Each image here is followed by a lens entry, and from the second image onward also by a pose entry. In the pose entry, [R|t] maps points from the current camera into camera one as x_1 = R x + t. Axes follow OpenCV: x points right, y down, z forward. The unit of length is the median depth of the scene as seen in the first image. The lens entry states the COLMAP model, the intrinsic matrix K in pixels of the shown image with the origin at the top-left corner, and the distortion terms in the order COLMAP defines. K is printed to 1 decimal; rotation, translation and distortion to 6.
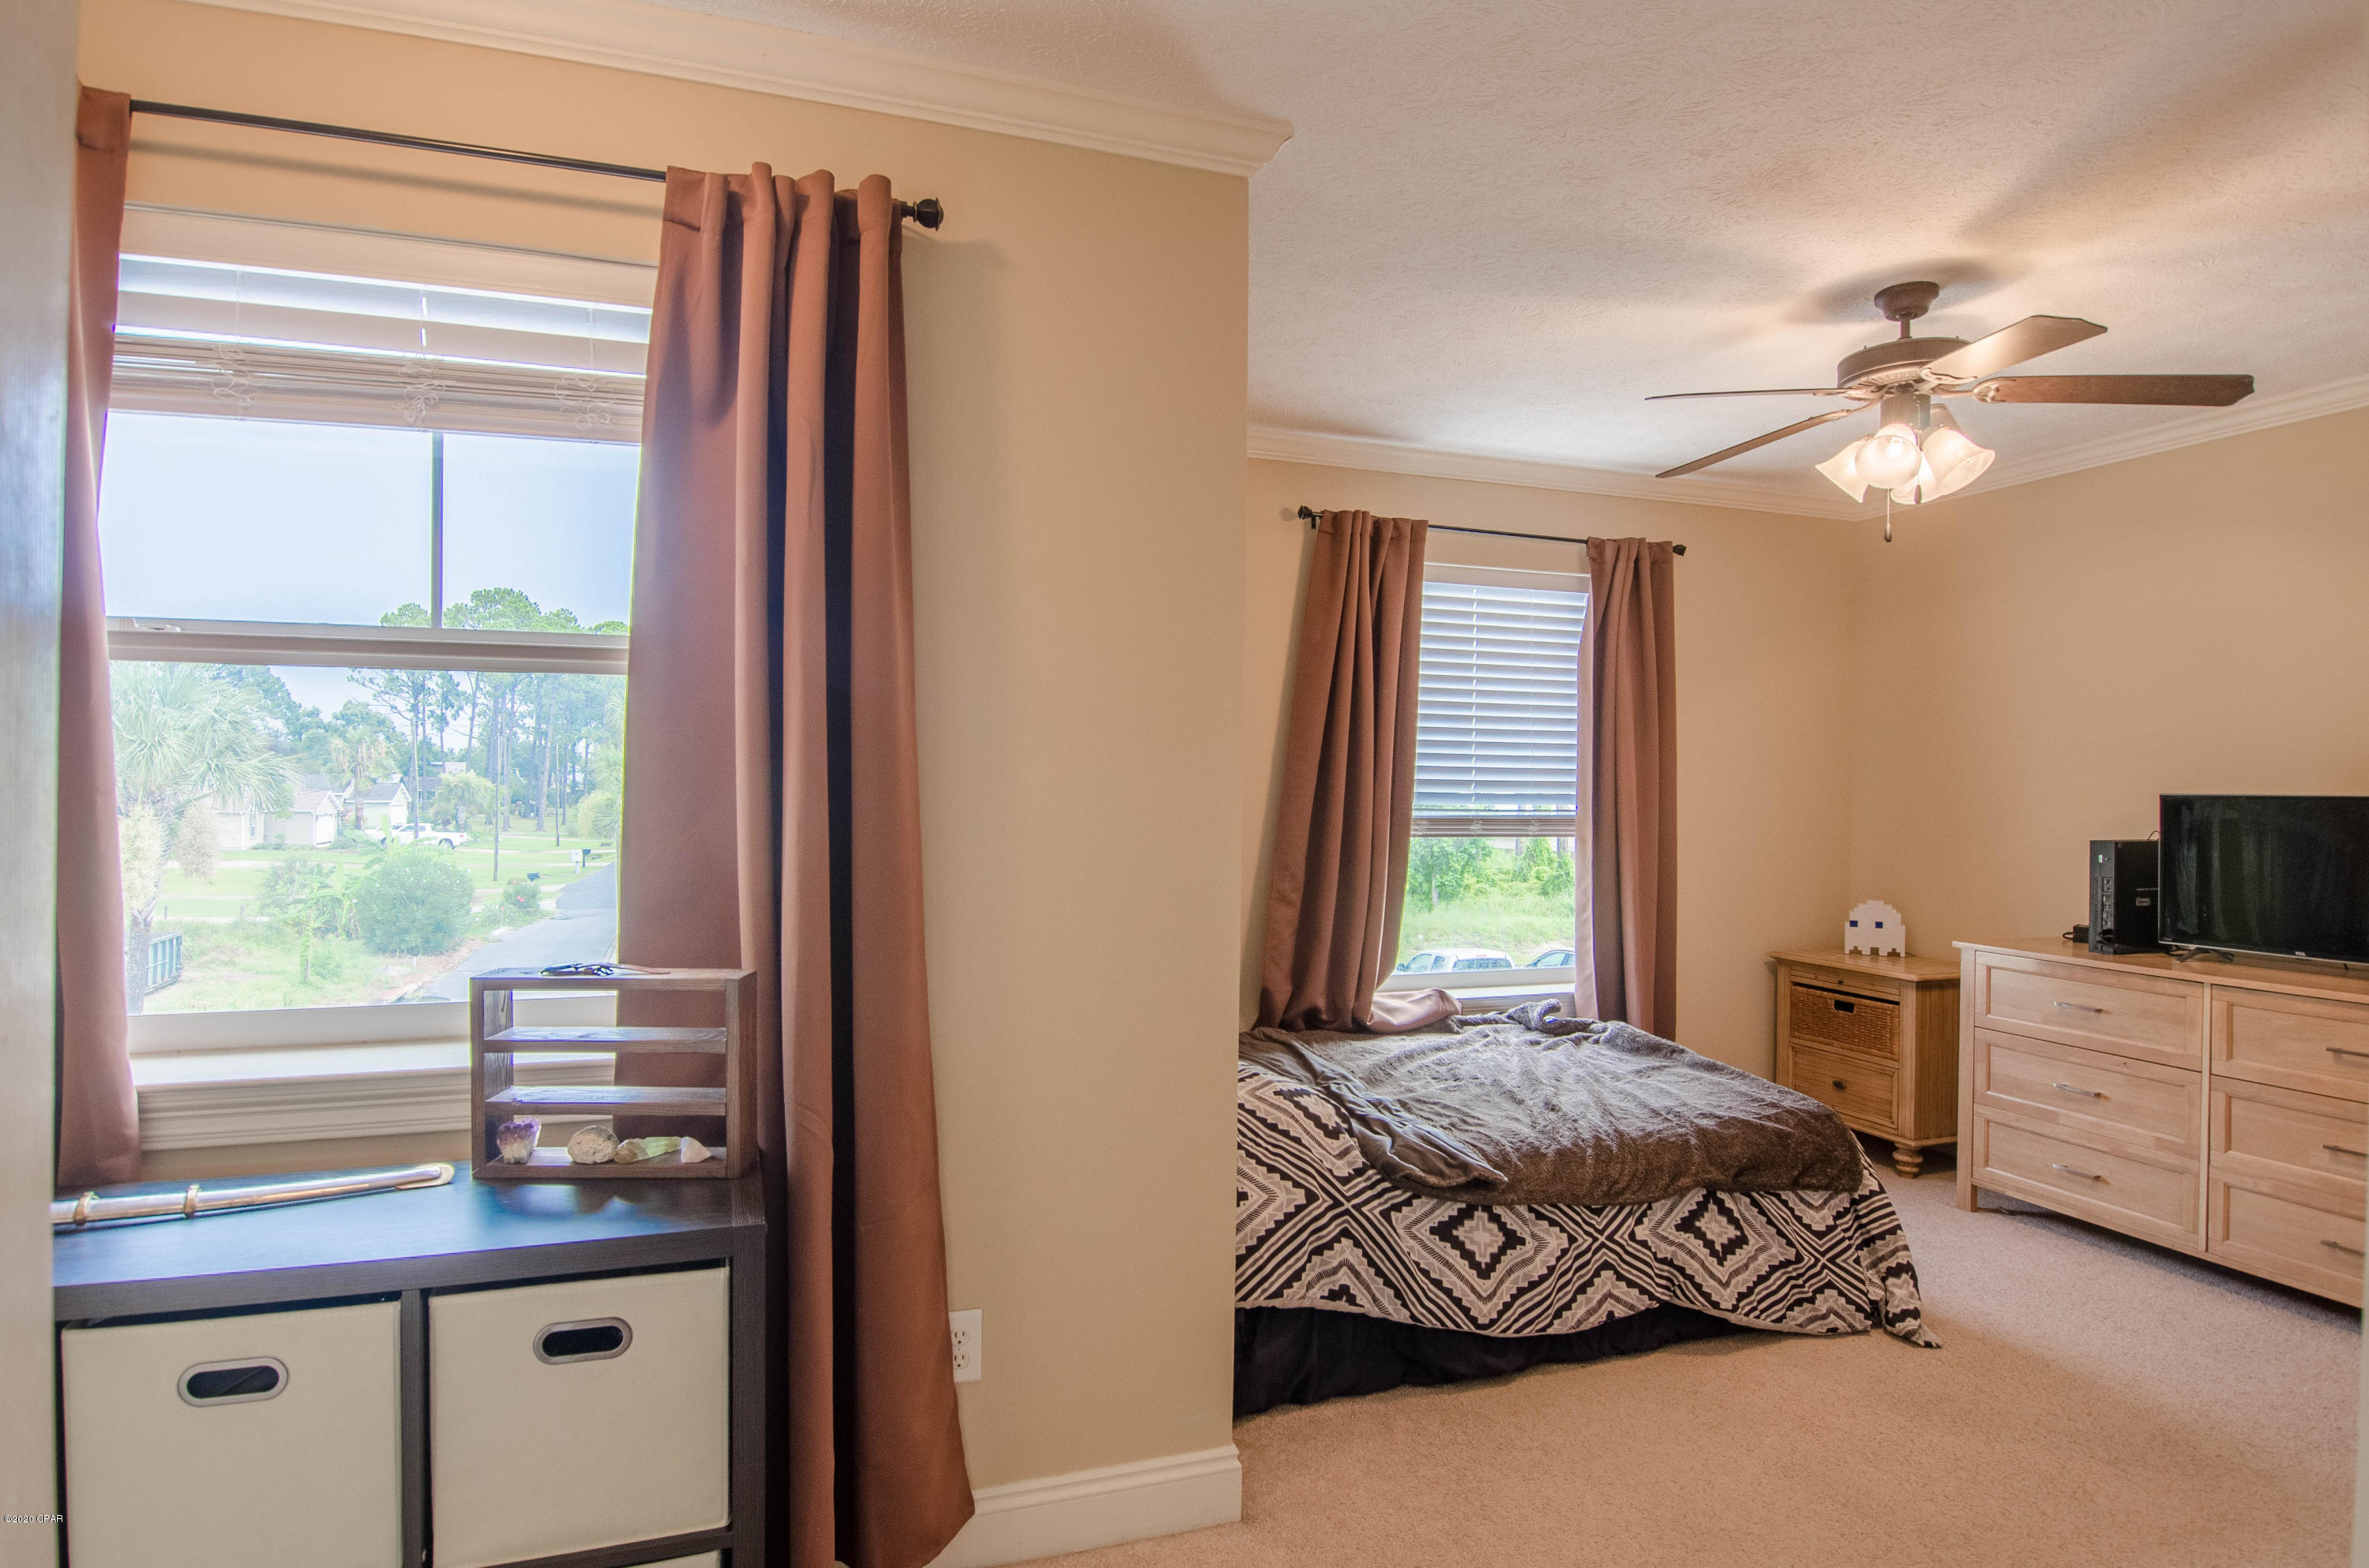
lens RADIAL K [[1297.4, 0, 1188.6], [0, 1297.4, 801.8], [0, 0, 1]] dist [0.021358, 0.000177]
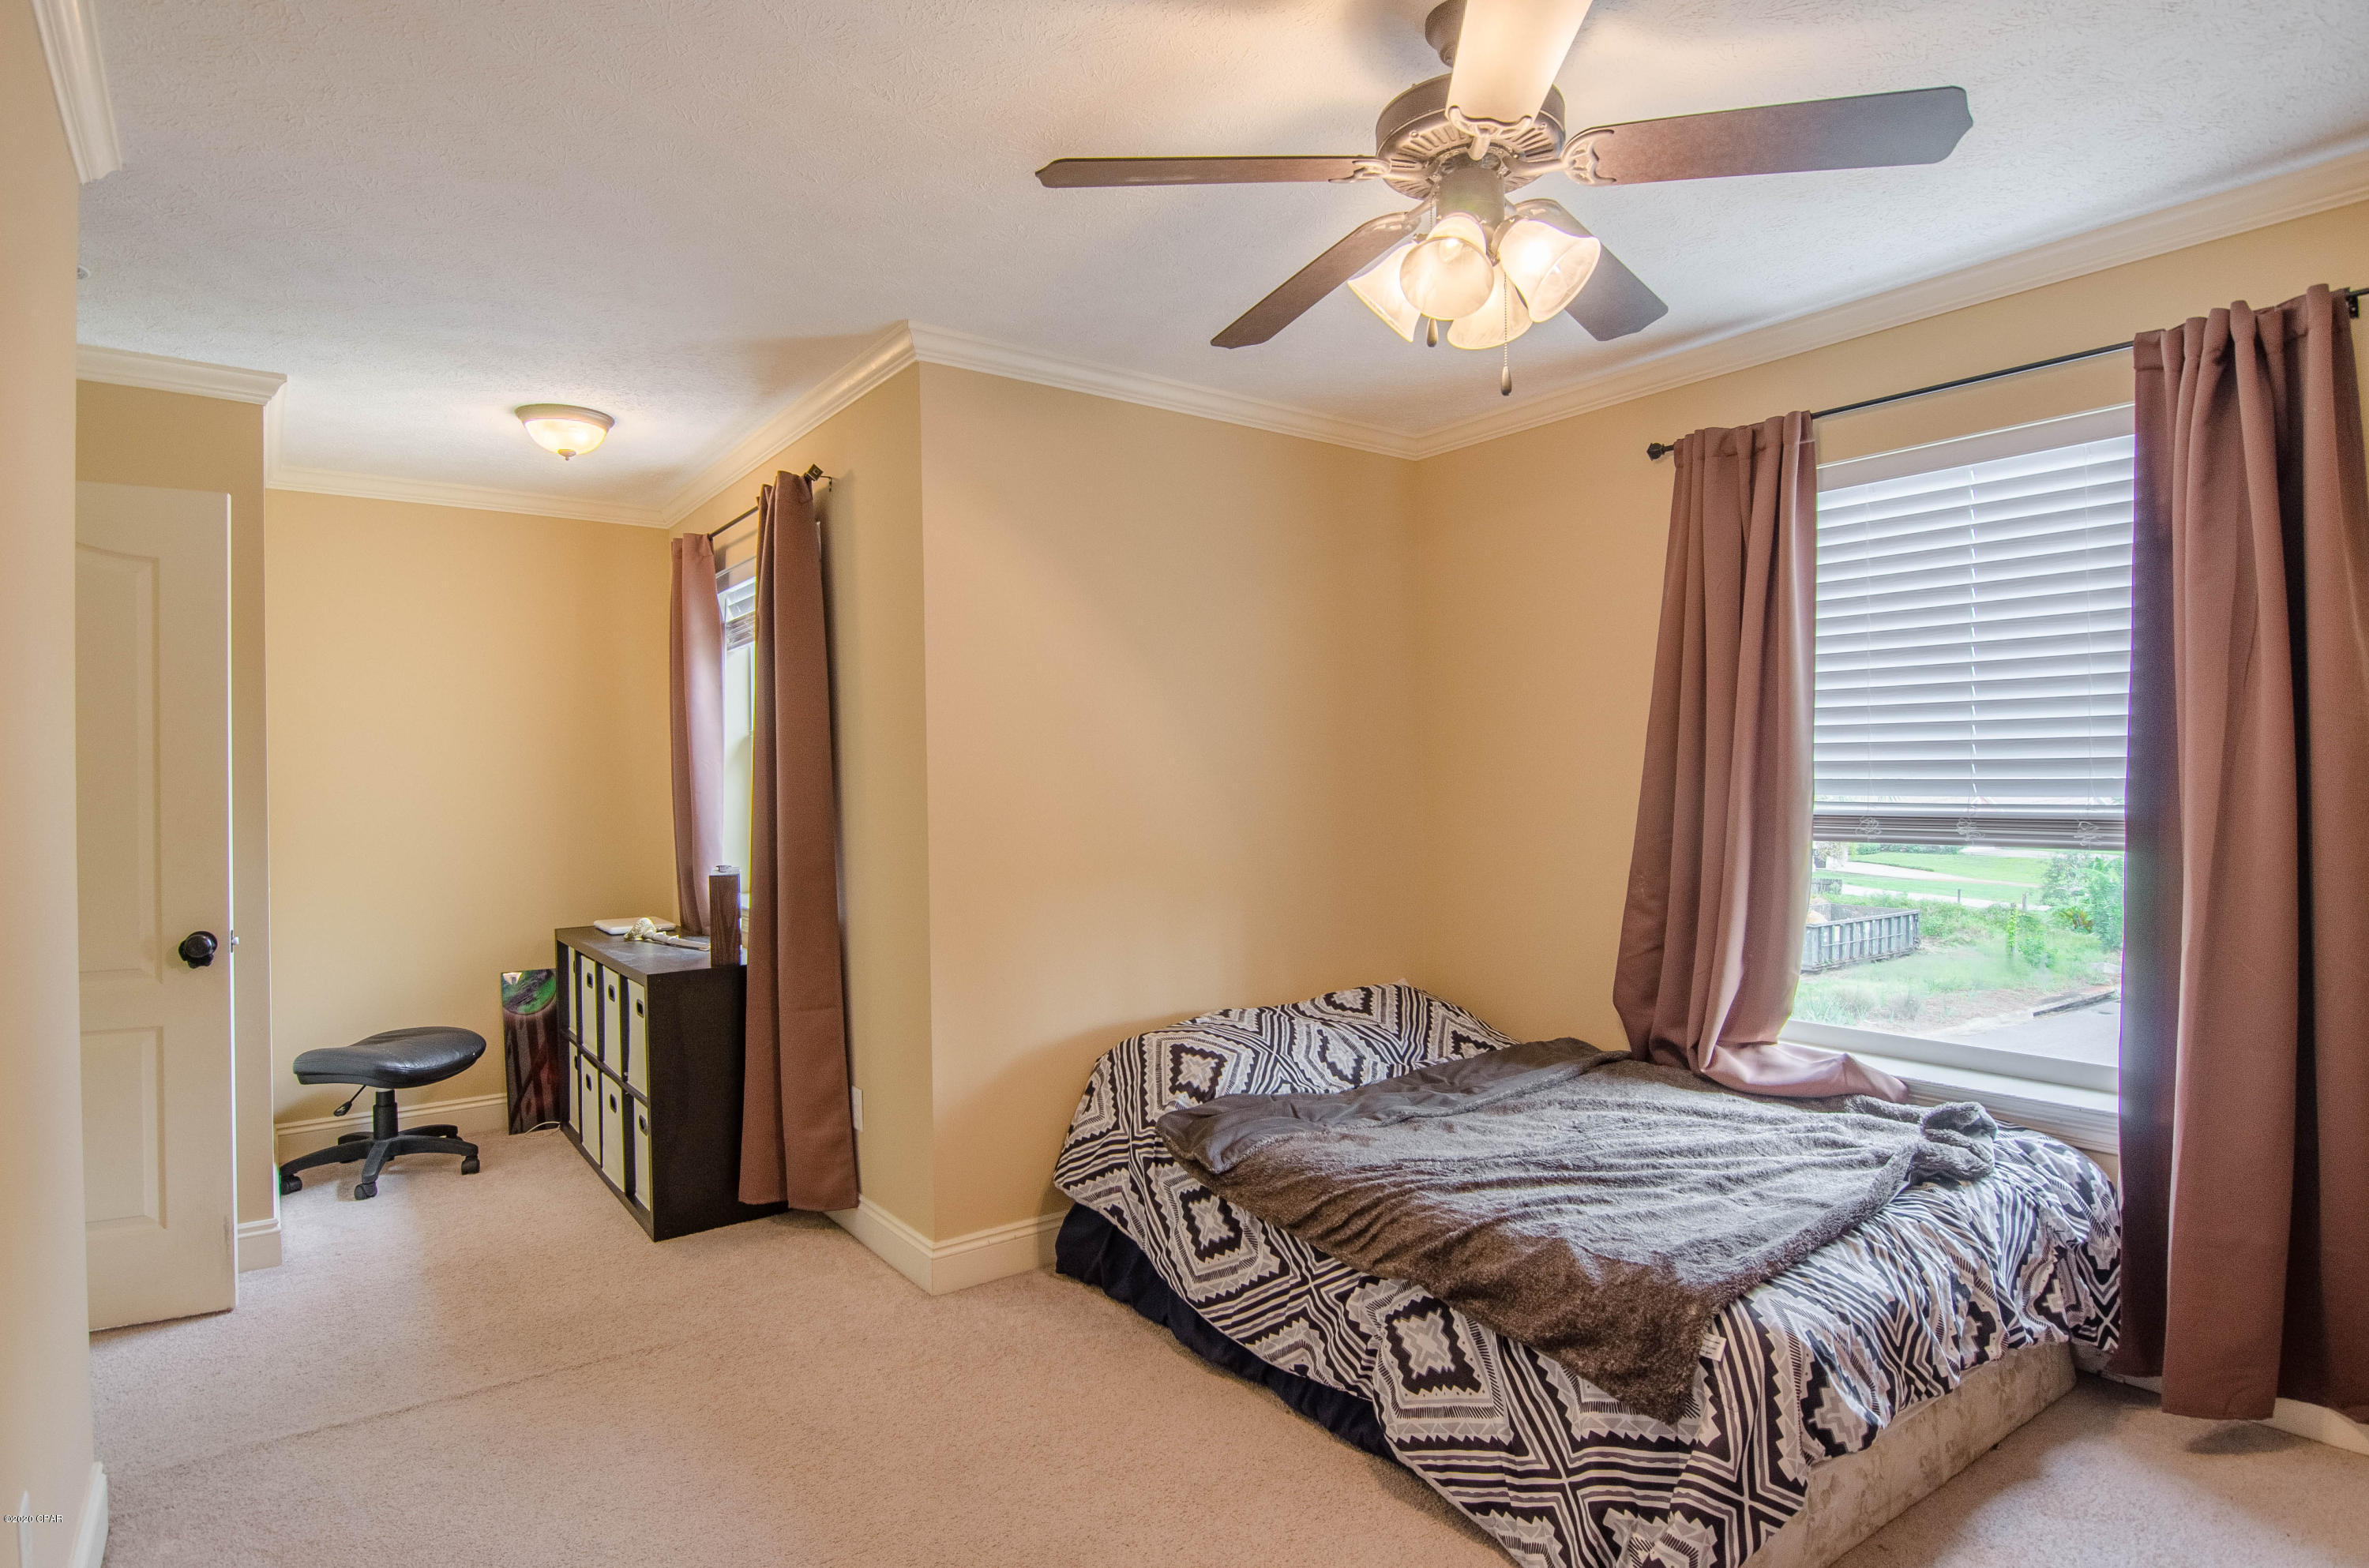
lens RADIAL K [[1272.3, 0, 1184.5], [0, 1272.3, 784.0], [0, 0, 1]] dist [-0.001294, -0.000293]
pose [[0.274750, -0.010300, -0.961461, 1.128216], [0.000412, 0.999944, -0.010594, 0.003693], [0.961516, 0.002515, 0.274739, 0.677431]]
